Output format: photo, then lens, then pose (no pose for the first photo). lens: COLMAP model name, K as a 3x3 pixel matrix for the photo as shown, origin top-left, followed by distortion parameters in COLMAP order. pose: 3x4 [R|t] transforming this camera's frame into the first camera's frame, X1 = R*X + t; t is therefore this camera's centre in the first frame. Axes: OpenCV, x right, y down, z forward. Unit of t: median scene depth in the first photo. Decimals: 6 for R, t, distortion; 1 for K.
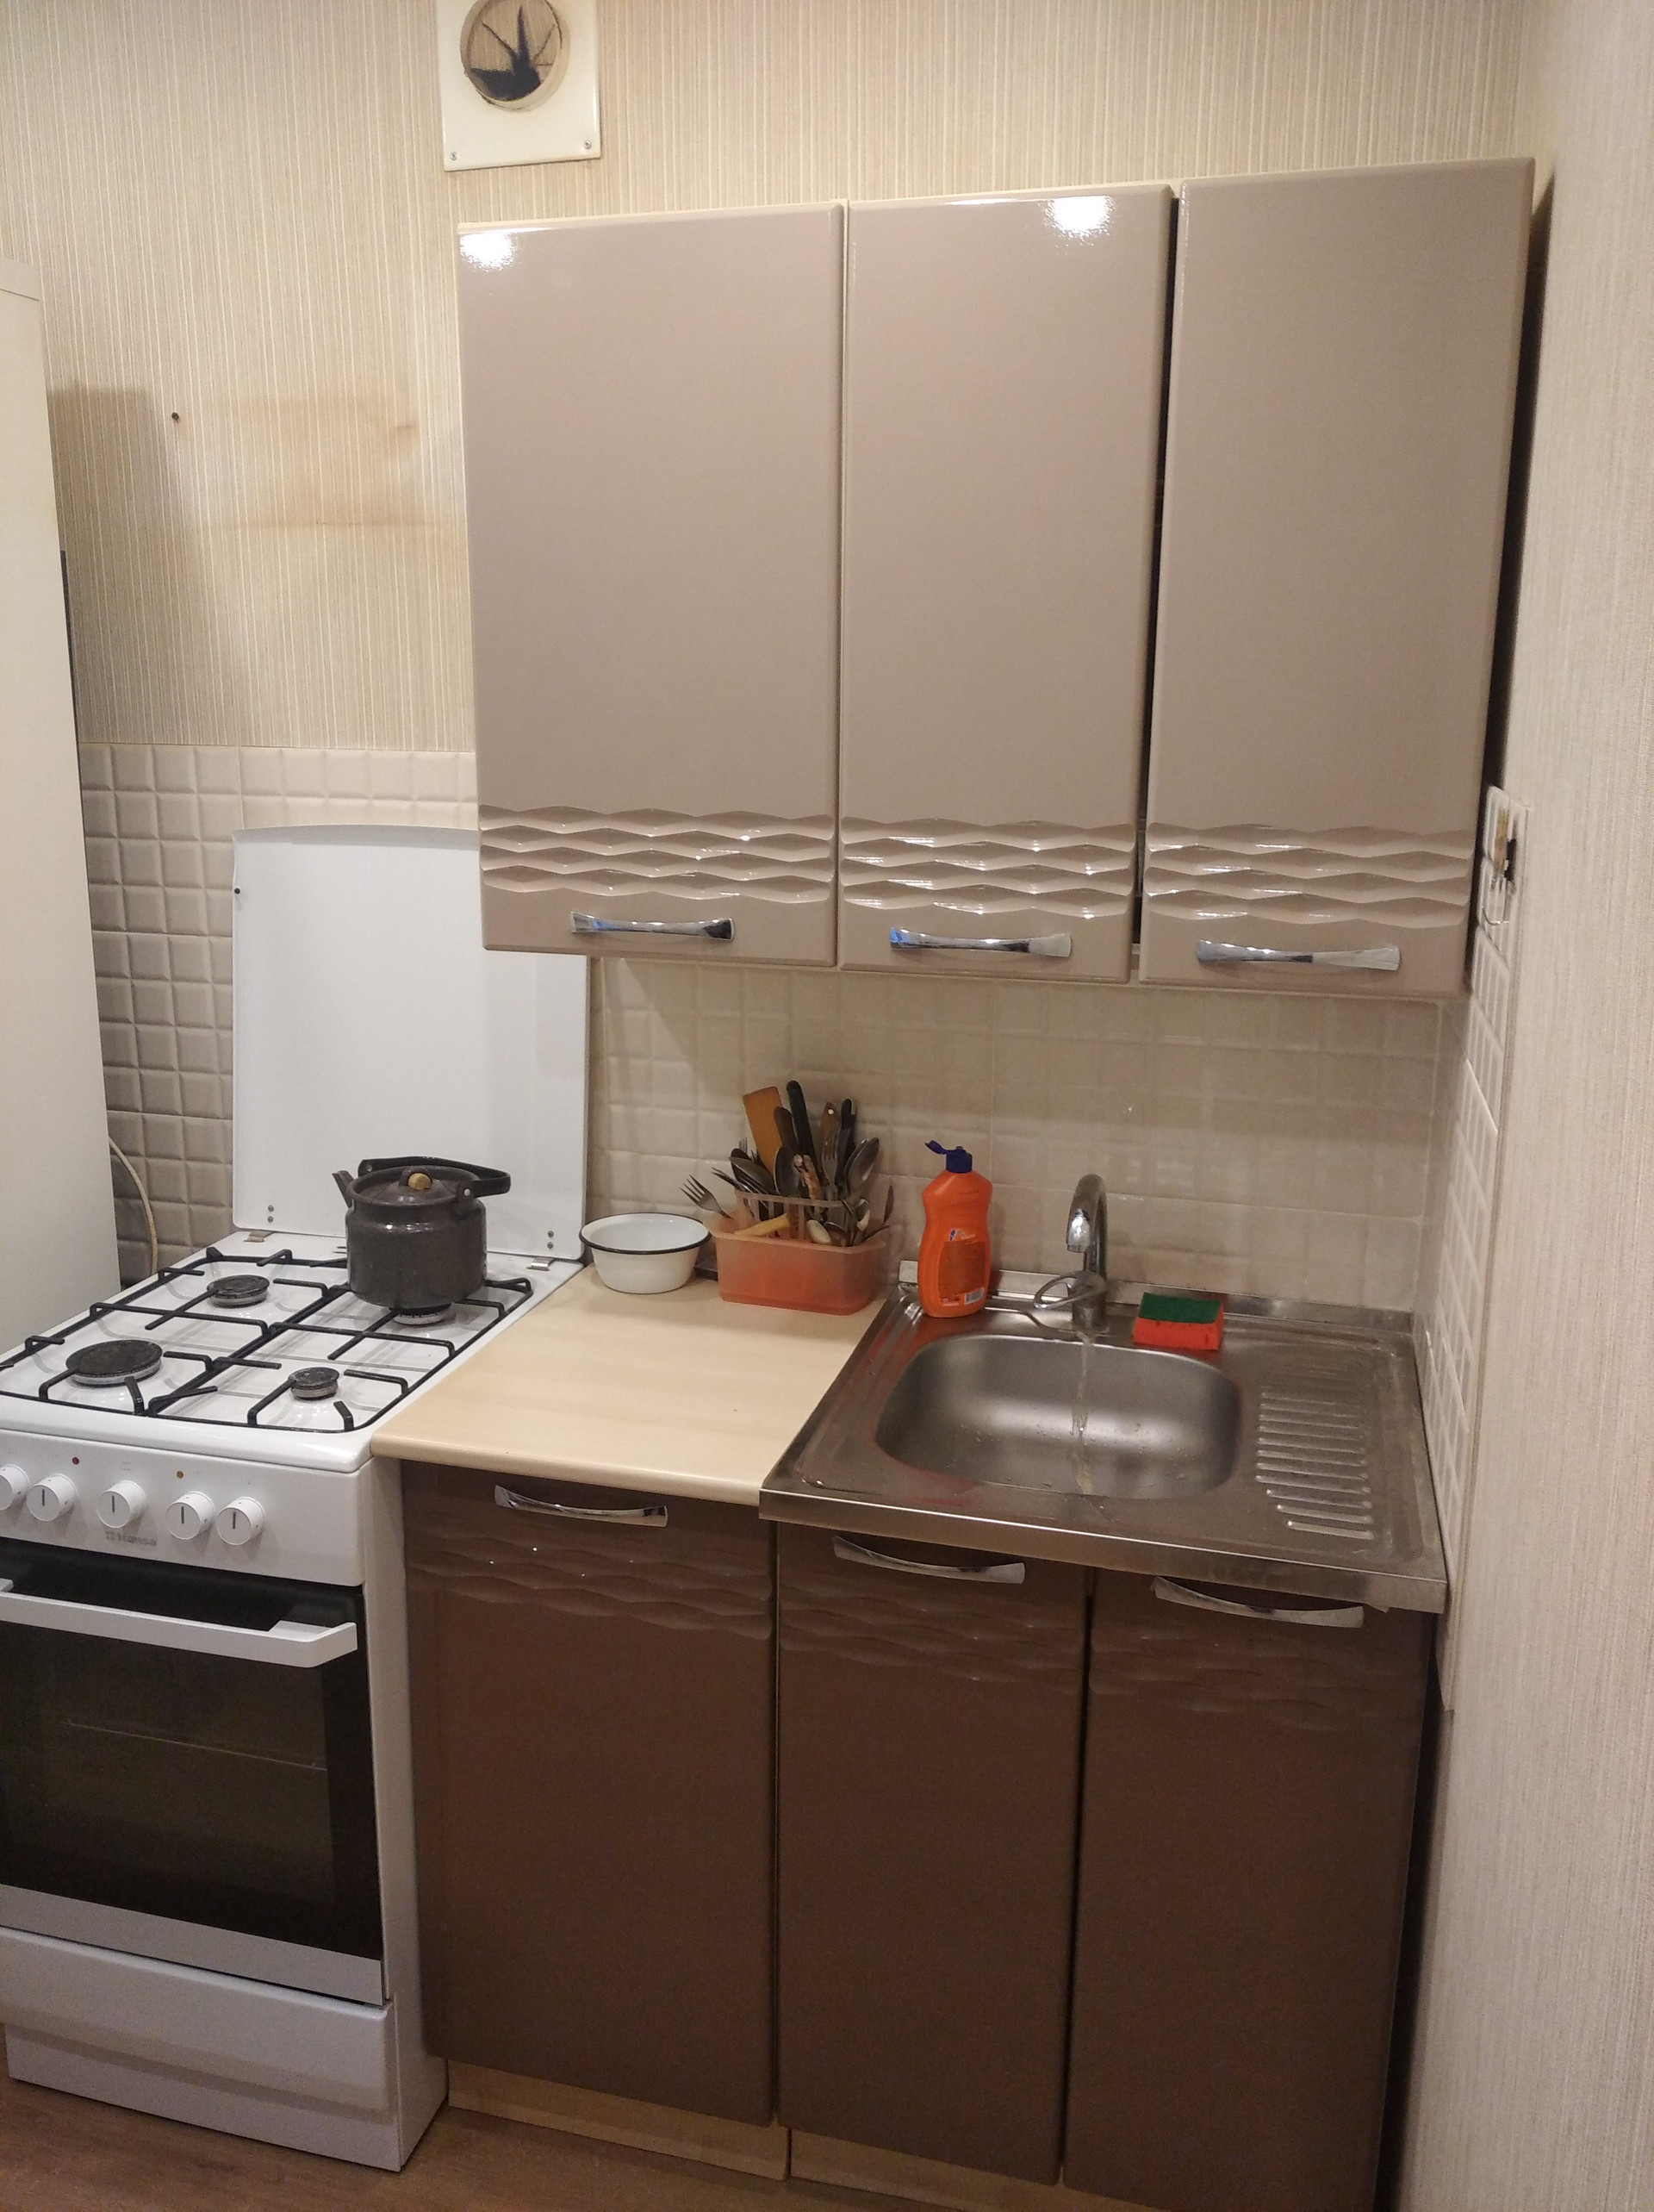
lens RADIAL K [[1782.6, 0, 827.0], [0, 1782.6, 1106.0], [0, 0, 1]] dist [0.008305, 0.002807]
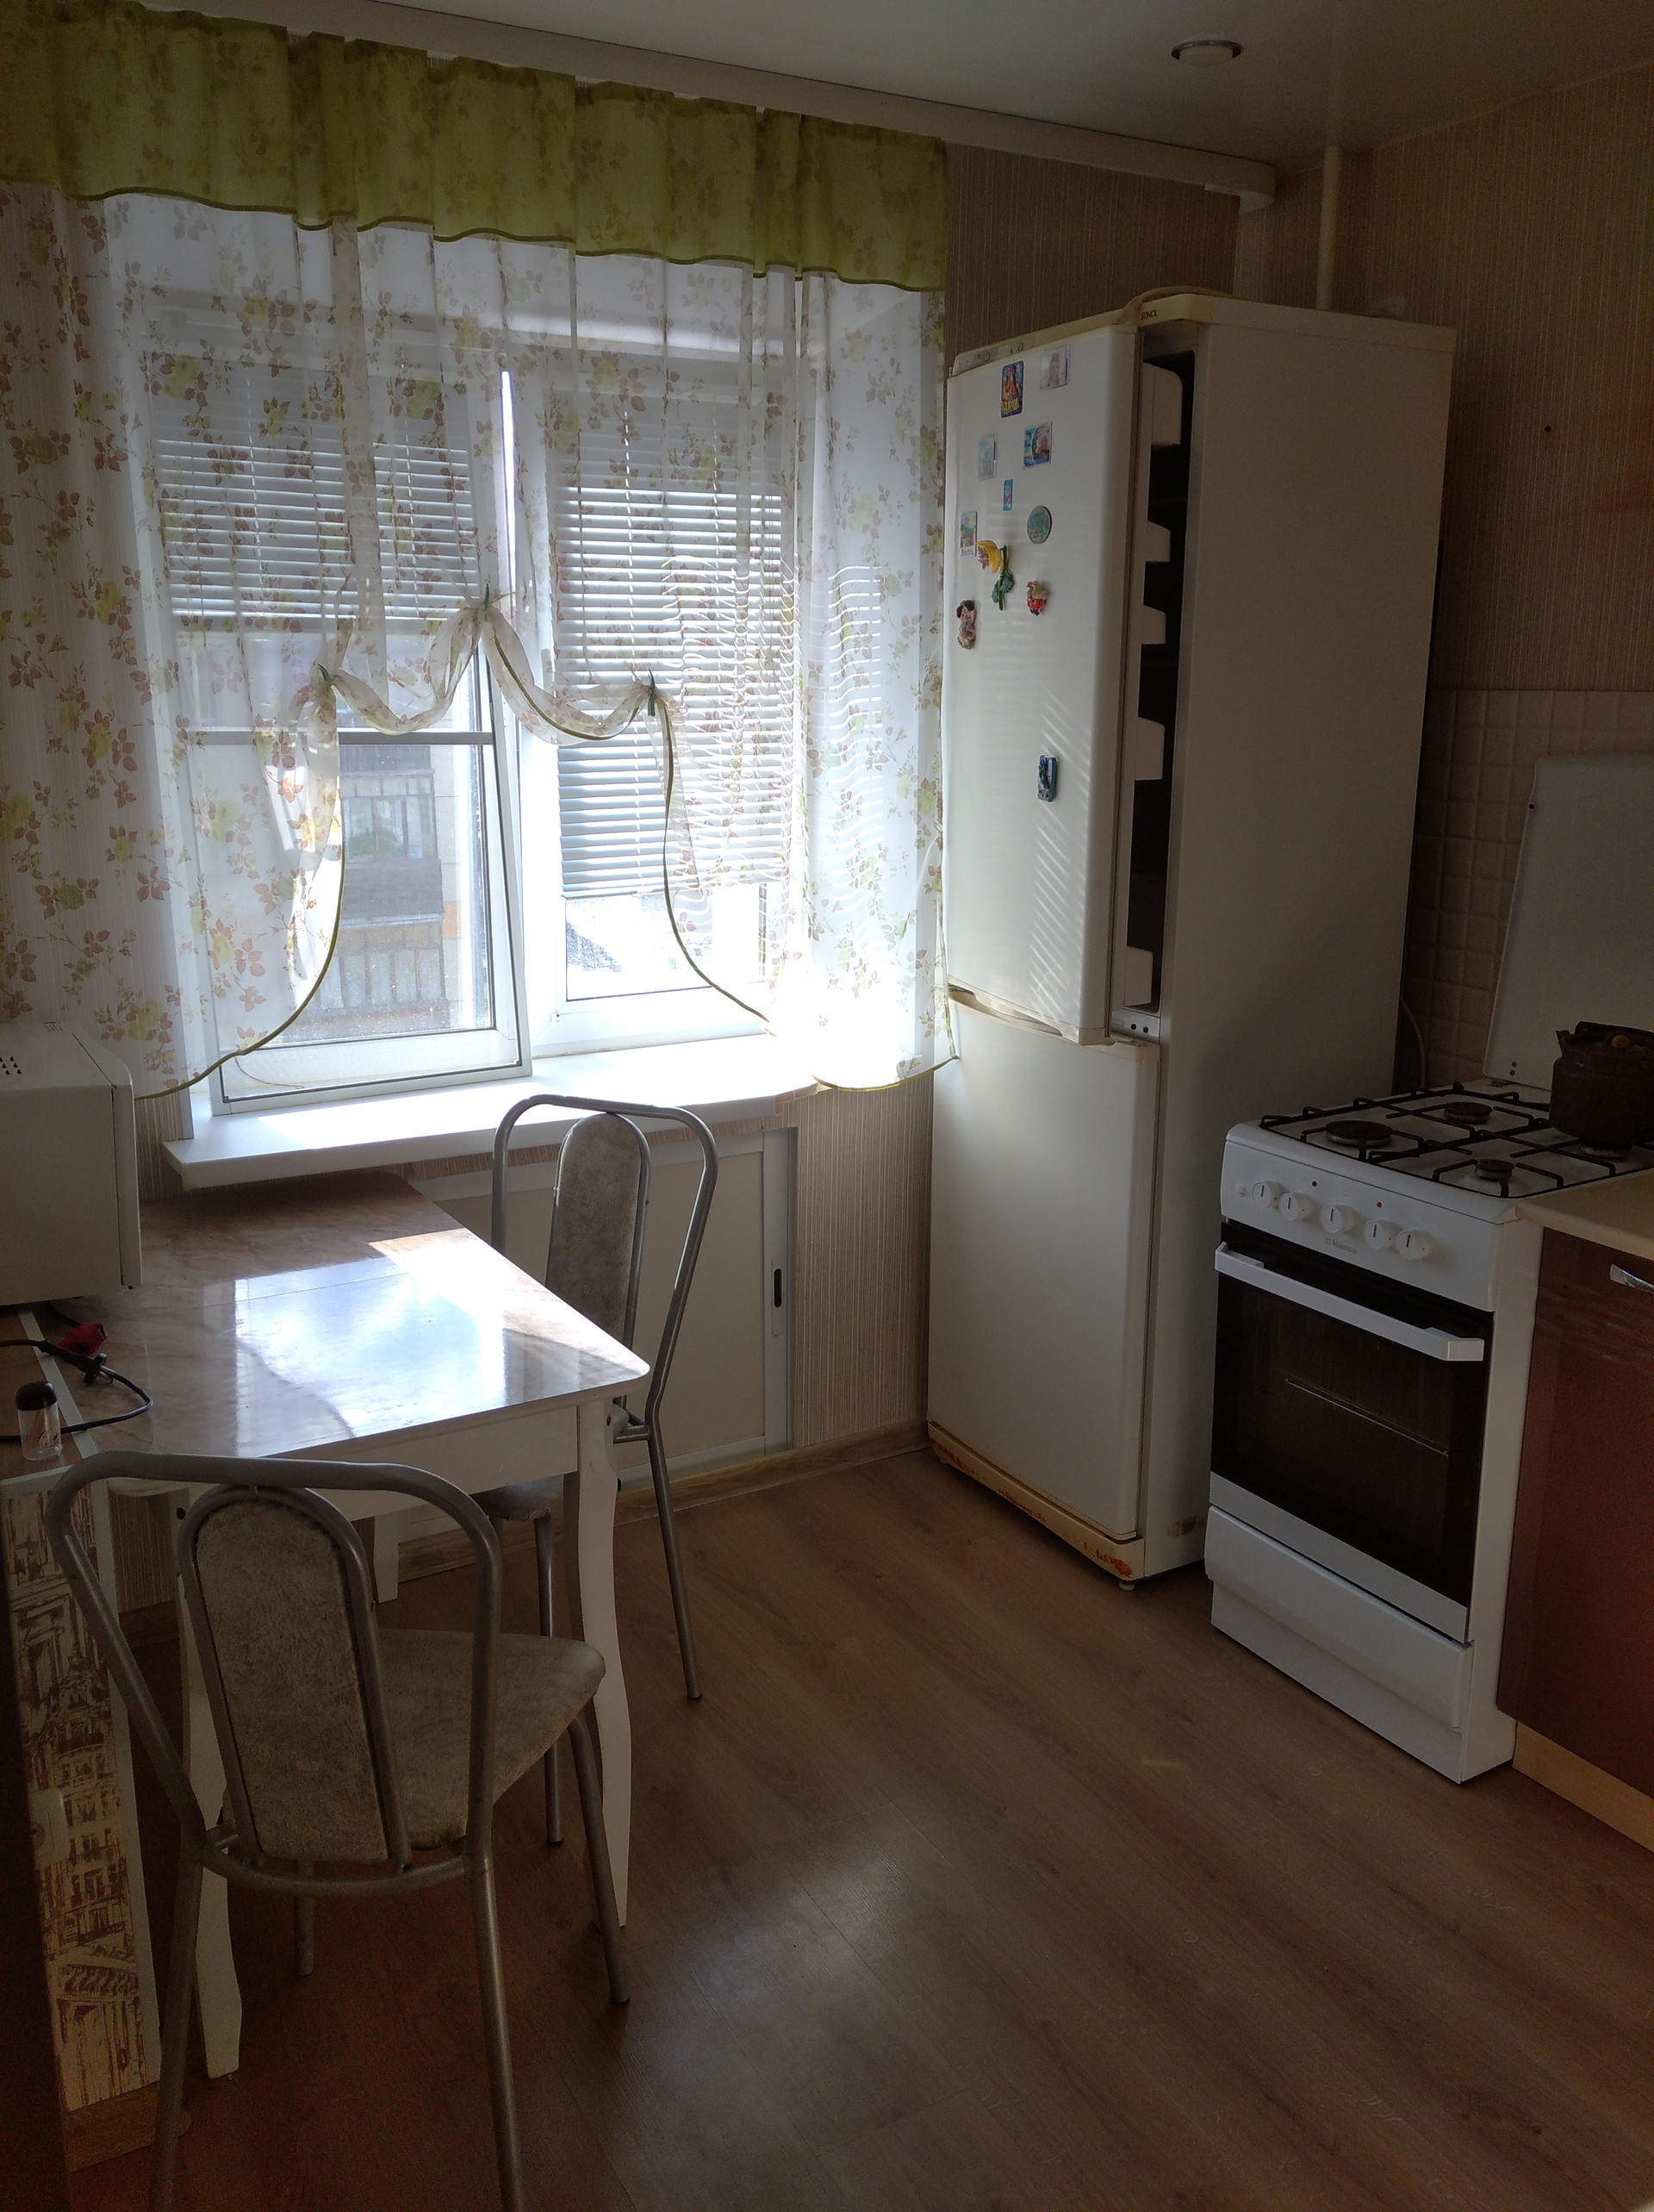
lens RADIAL K [[1782.6, 0, 827.0], [0, 1782.6, 1106.0], [0, 0, 1]] dist [0.008305, 0.002807]
pose [[0.718898, 0.155388, -0.677525, 0.227537], [-0.146806, 0.986649, 0.070515, 0.082088], [0.679436, 0.048772, 0.732112, -0.281993]]
